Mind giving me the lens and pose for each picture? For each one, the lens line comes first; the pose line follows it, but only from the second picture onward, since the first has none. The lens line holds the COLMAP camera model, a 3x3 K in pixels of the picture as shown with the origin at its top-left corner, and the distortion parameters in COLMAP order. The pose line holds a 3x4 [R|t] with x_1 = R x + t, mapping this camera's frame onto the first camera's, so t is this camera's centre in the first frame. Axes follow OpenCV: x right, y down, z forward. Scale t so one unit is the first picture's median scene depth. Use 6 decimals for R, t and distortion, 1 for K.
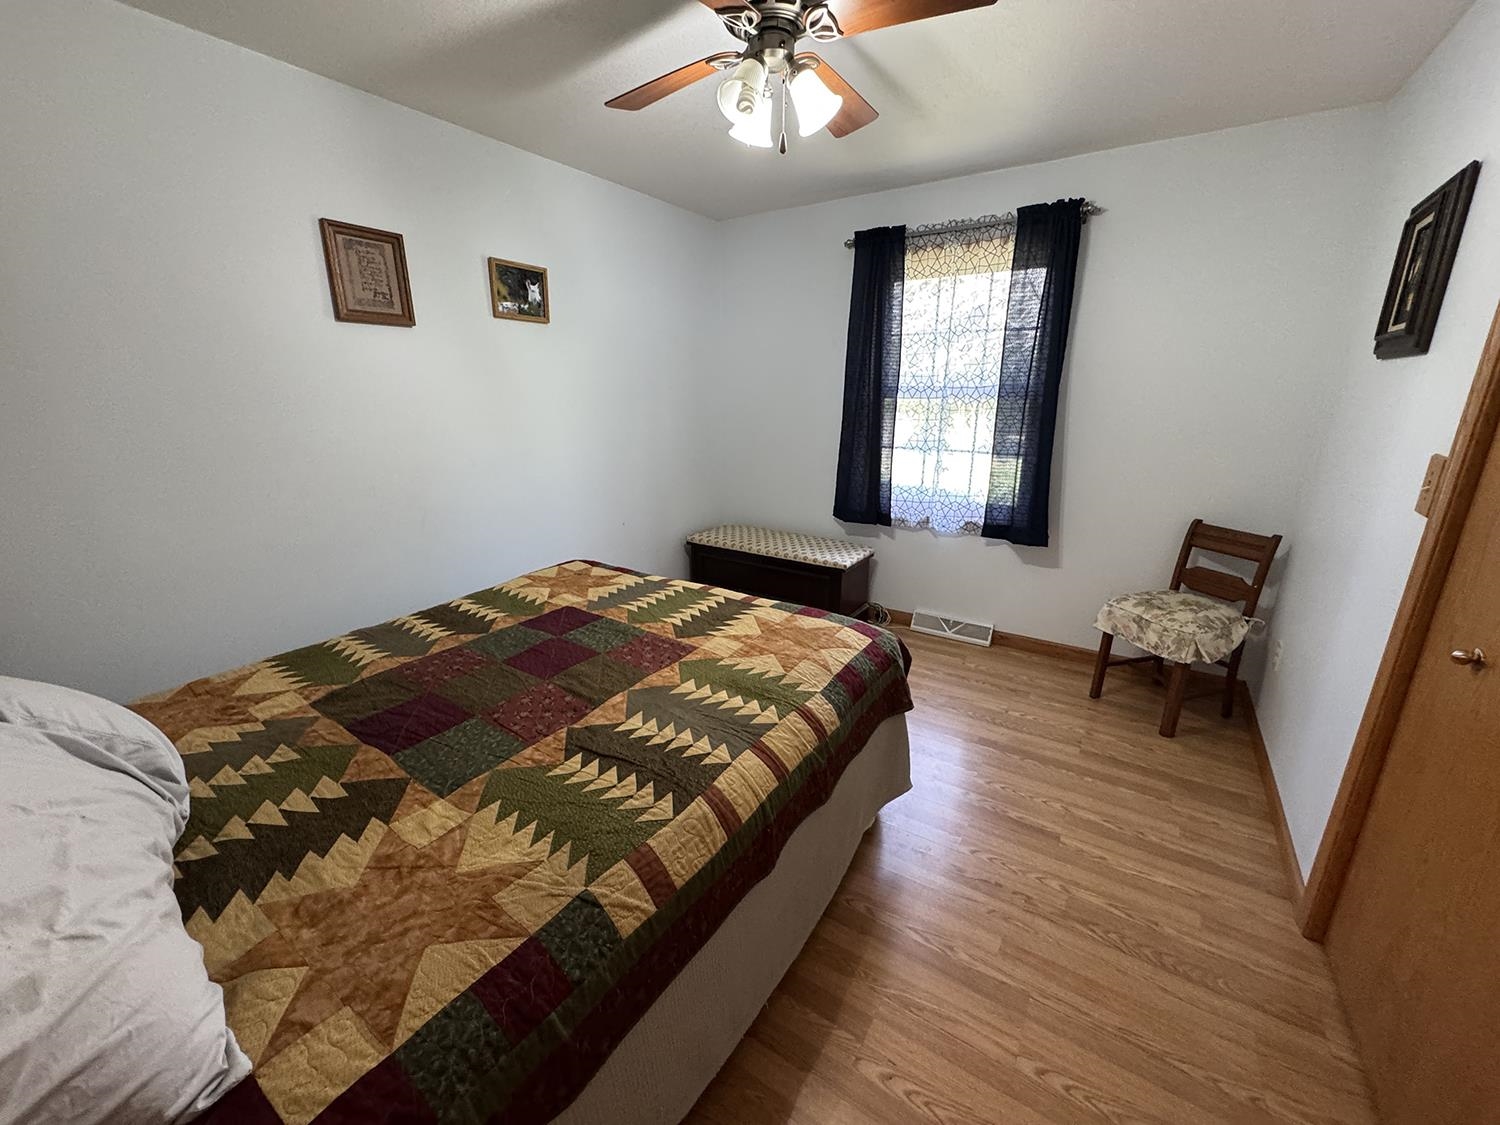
lens RADIAL K [[599.5, 0, 747.2], [0, 599.5, 561.6], [0, 0, 1]] dist [-0.003009, 0.000387]
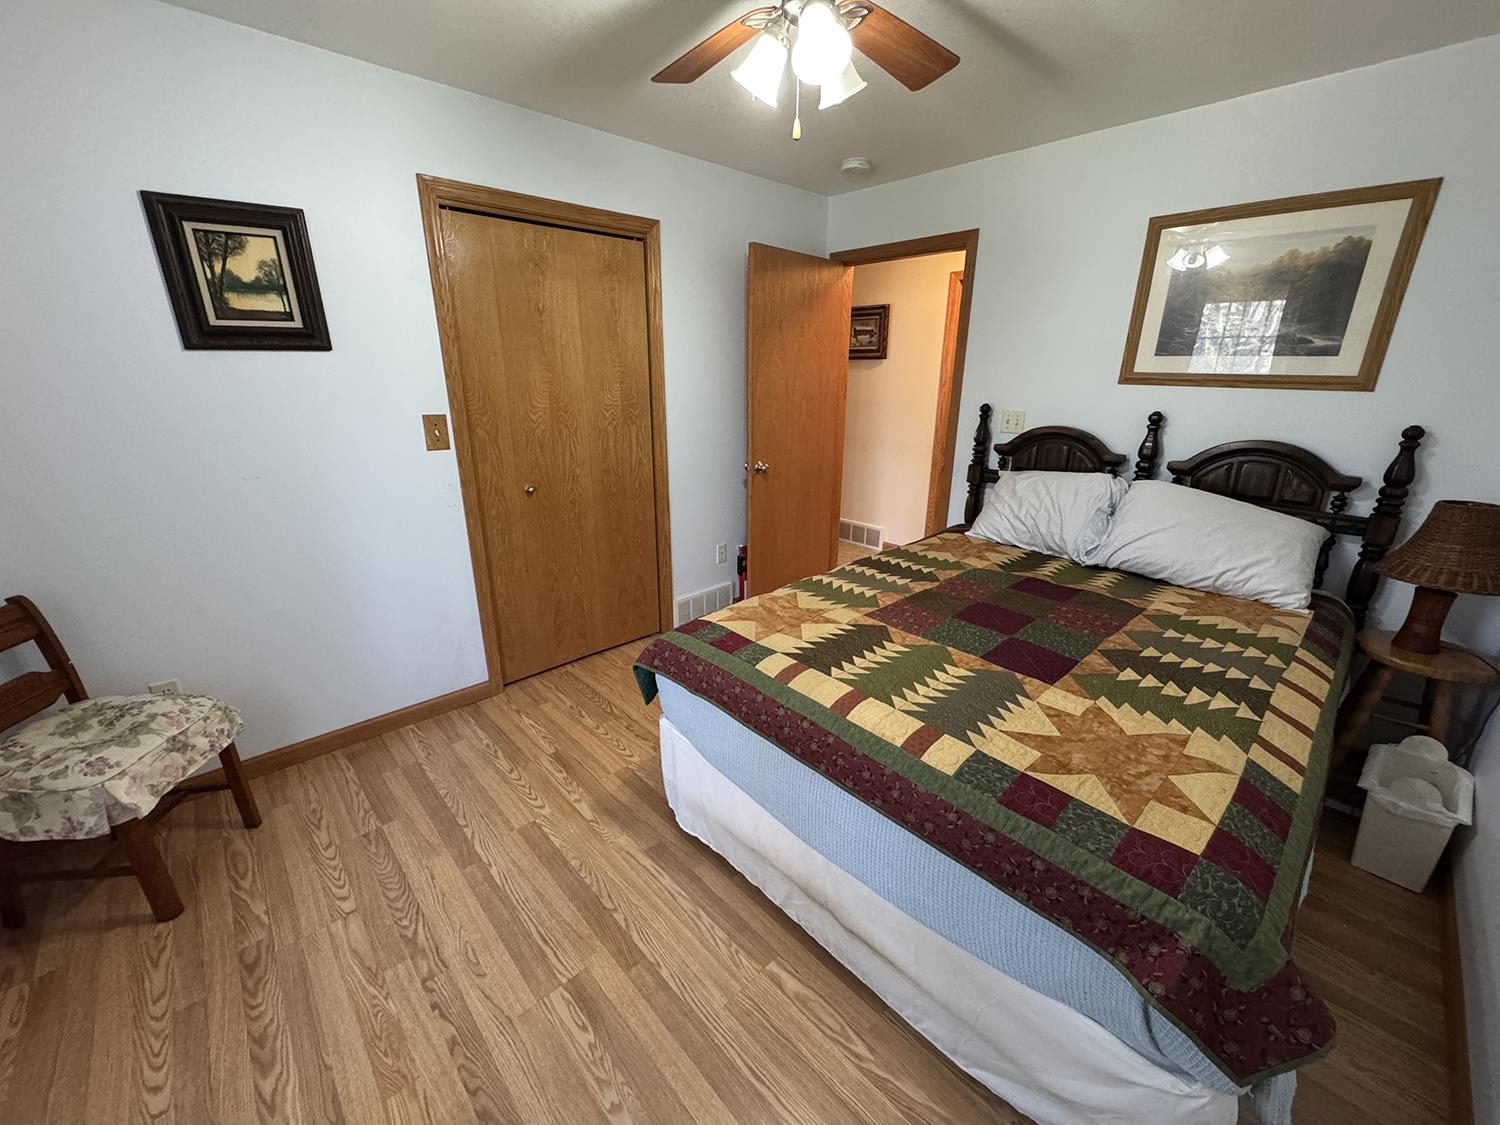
lens RADIAL K [[599.5, 0, 748.8], [0, 599.5, 559.2], [0, 0, 1]] dist [-0.003009, 0.000387]
pose [[-0.971812, -0.073327, 0.224064, -0.092810], [0.065169, 0.829815, 0.554219, -0.458383], [-0.226571, 0.553199, -0.801646, 1.511416]]
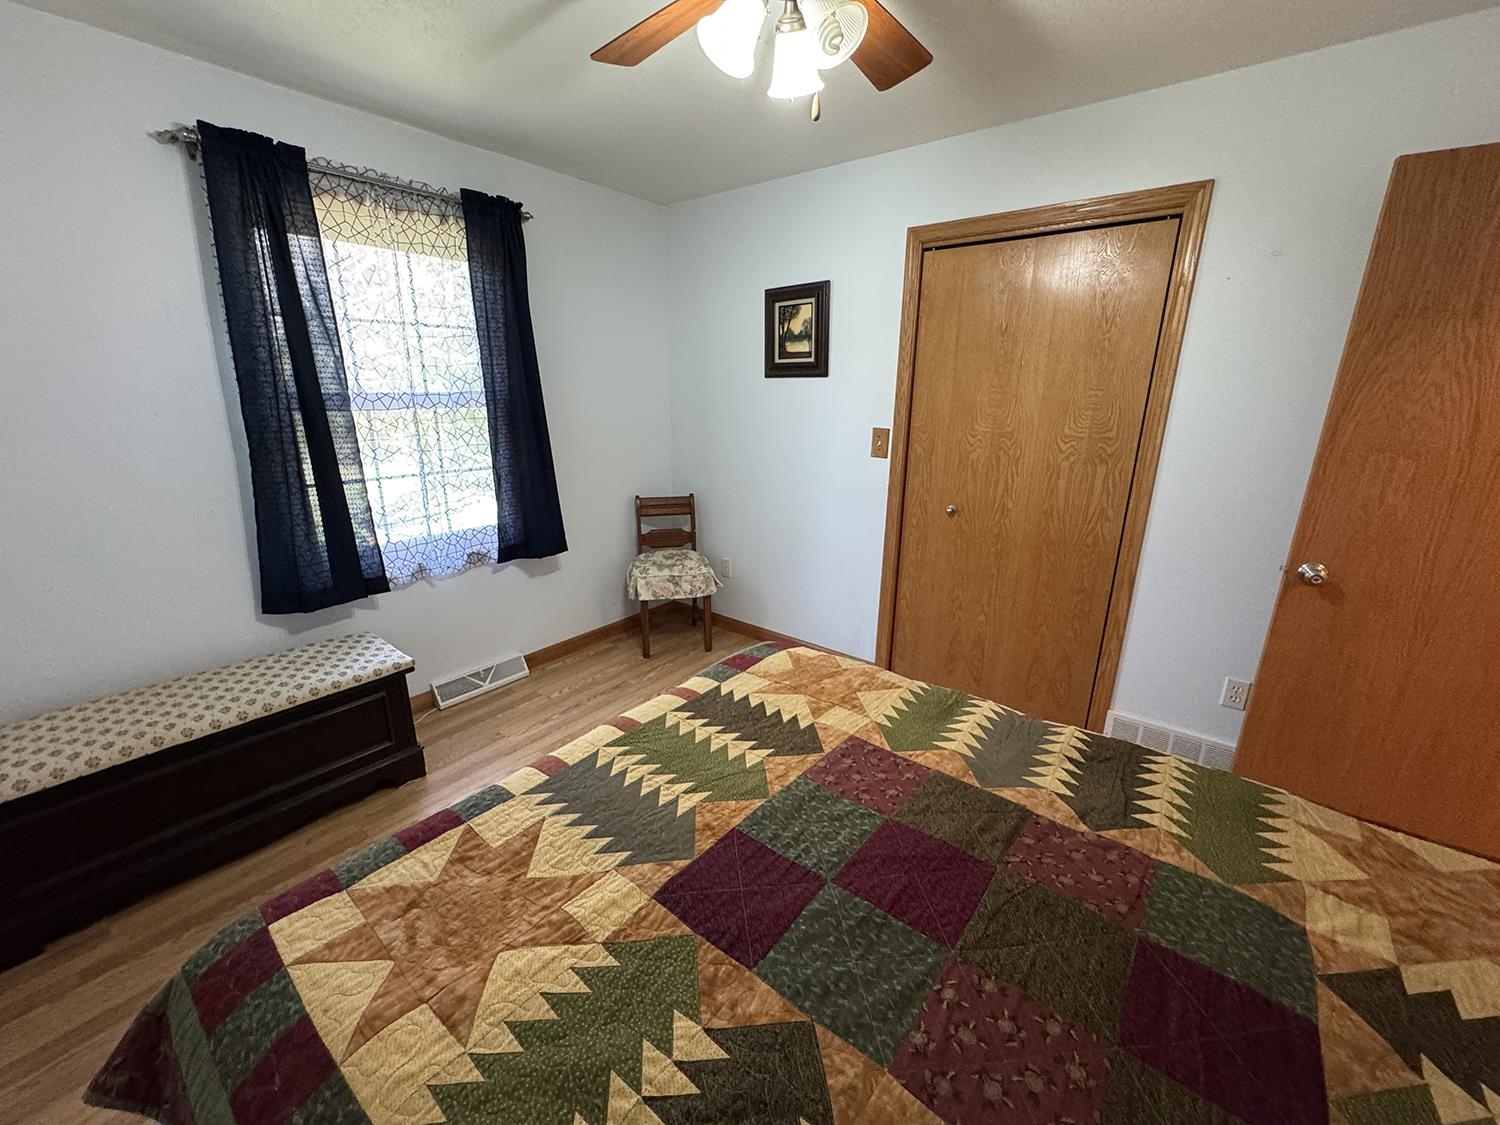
lens RADIAL K [[599.5, 0, 747.7], [0, 599.5, 561.0], [0, 0, 1]] dist [-0.003009, 0.000387]
pose [[0.087792, -0.275747, 0.957213, -0.626453], [0.273742, 0.930606, 0.242976, -0.238010], [-0.957788, 0.240698, 0.157183, 0.766165]]
